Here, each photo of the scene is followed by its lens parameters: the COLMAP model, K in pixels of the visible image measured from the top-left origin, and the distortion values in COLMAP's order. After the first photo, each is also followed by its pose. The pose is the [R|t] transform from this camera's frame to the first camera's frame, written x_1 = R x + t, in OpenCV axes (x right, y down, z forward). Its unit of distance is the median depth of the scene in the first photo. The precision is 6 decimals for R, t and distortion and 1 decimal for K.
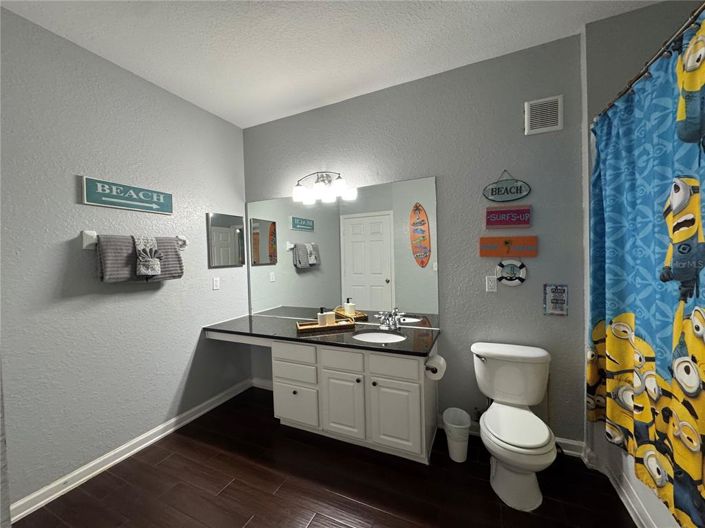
lens RADIAL K [[282.5, 0, 351.9], [0, 282.5, 262.7], [0, 0, 1]] dist [-0.002645, -0.000005]
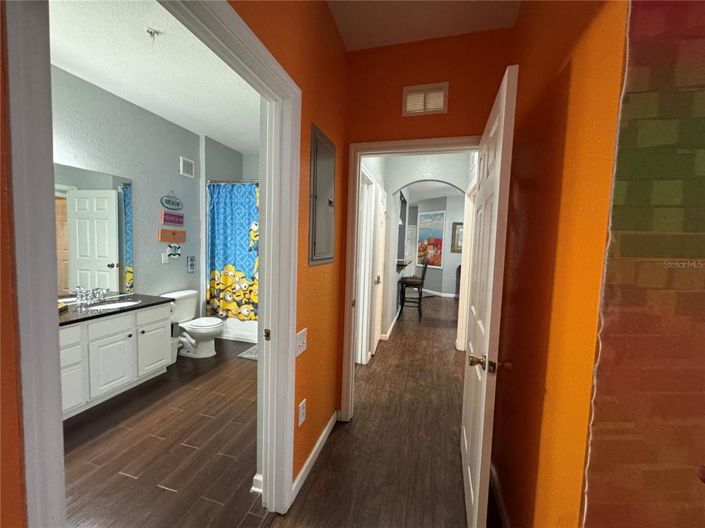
lens RADIAL K [[282.5, 0, 351.9], [0, 282.5, 262.7], [0, 0, 1]] dist [-0.002645, -0.000005]
pose [[-0.167030, -0.044860, 0.984931, -1.392755], [-0.004390, 0.998988, 0.044755, 0.026334], [-0.985942, 0.003152, -0.167058, 0.225092]]
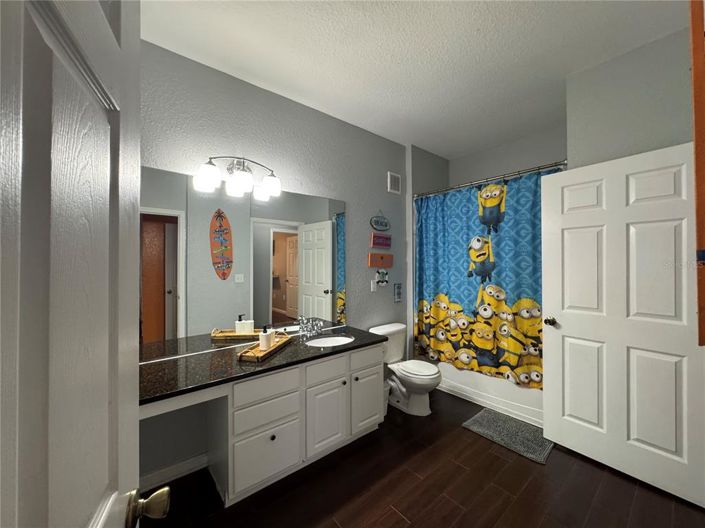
lens RADIAL K [[282.5, 0, 351.9], [0, 282.5, 262.7], [0, 0, 1]] dist [-0.002645, -0.000005]
pose [[0.430780, 0.031487, 0.901907, -0.926333], [0.015099, 0.999000, -0.042089, 0.017819], [-0.902330, 0.031749, 0.429874, 0.514720]]
